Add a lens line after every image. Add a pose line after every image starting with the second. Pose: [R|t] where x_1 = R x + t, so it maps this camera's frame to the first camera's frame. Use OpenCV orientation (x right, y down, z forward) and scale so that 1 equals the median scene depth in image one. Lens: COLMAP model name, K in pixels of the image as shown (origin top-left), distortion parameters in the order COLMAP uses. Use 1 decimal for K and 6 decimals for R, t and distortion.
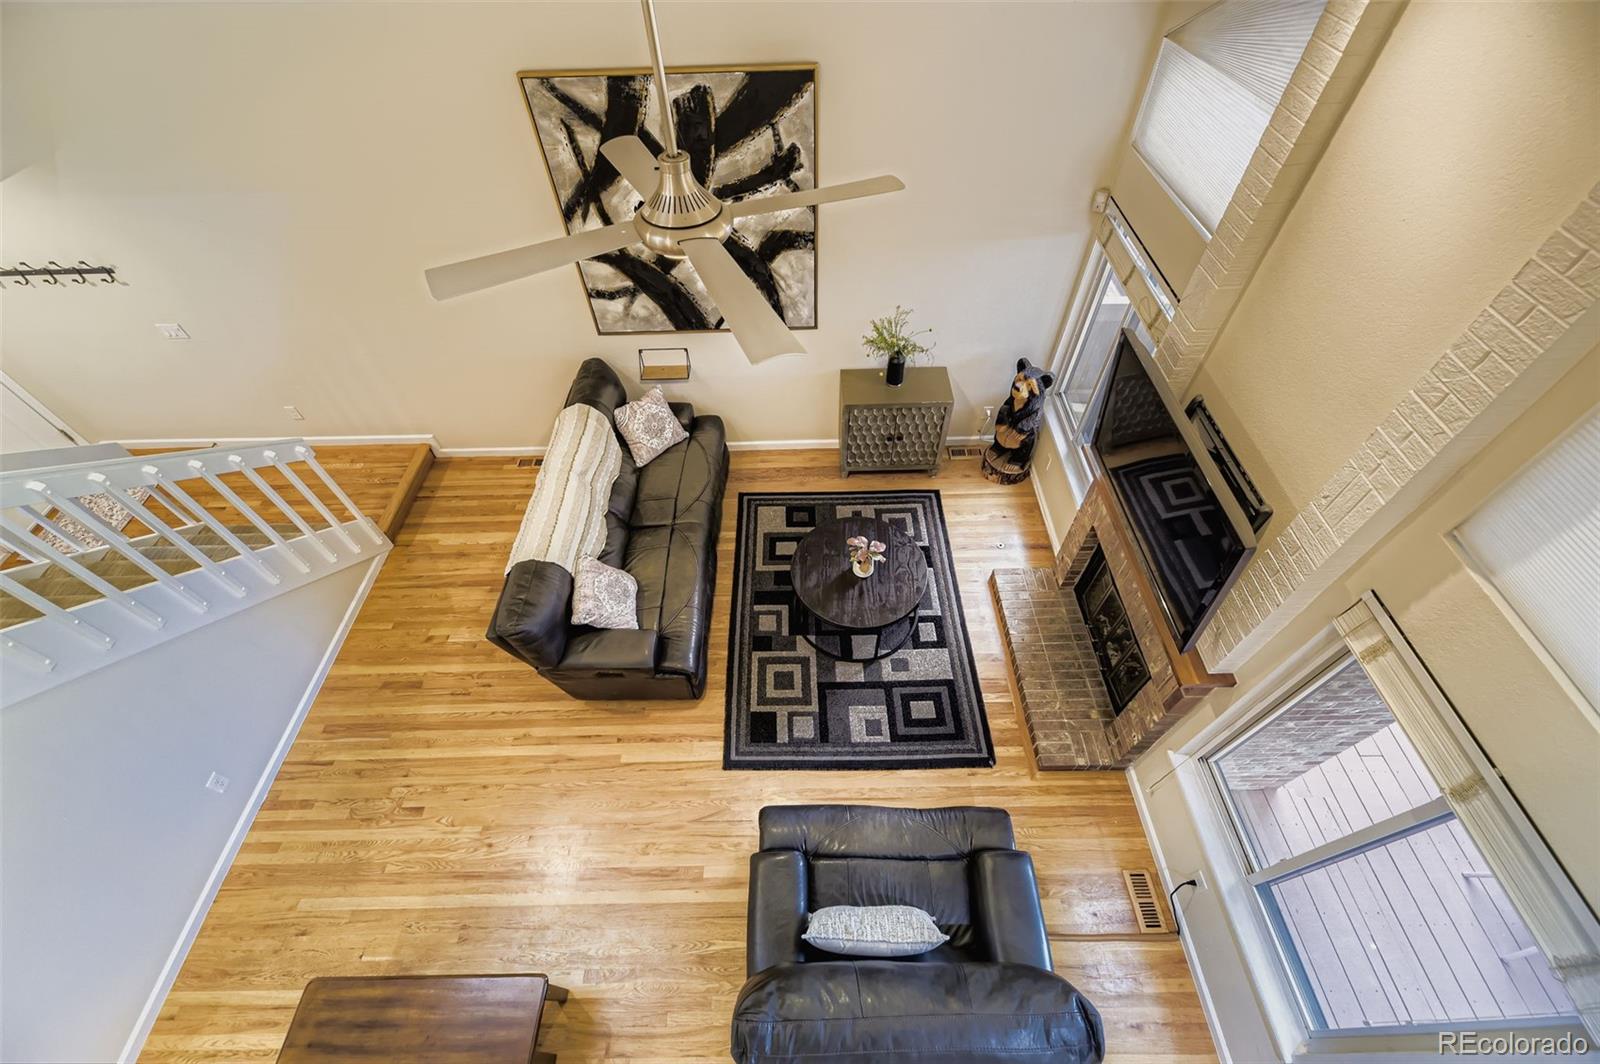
lens RADIAL K [[623.0, 0, 798.3], [0, 623.0, 553.3], [0, 0, 1]] dist [0.017150, -0.005377]
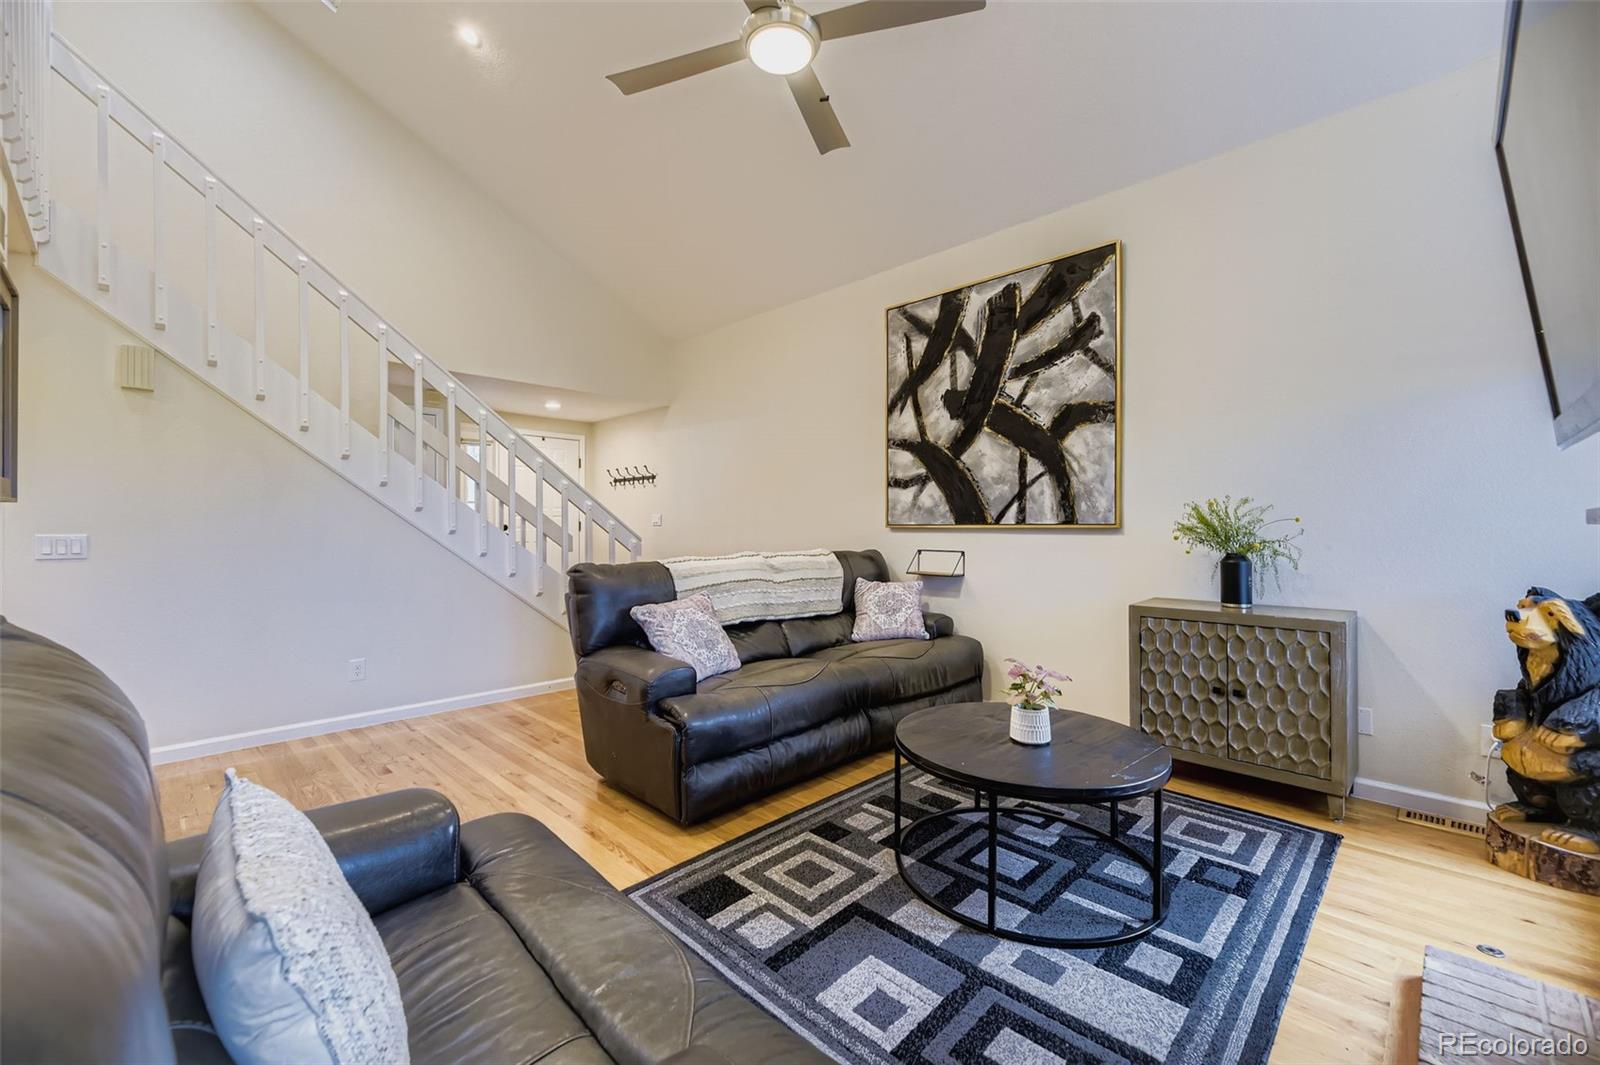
lens RADIAL K [[652.6, 0, 797.9], [0, 652.6, 546.8], [0, 0, 1]] dist [0.019192, -0.006900]
pose [[0.701418, 0.040280, -0.711611, 0.356483], [-0.577636, 0.617021, -0.534436, 0.338846], [0.417552, 0.785915, 0.456057, 0.532943]]
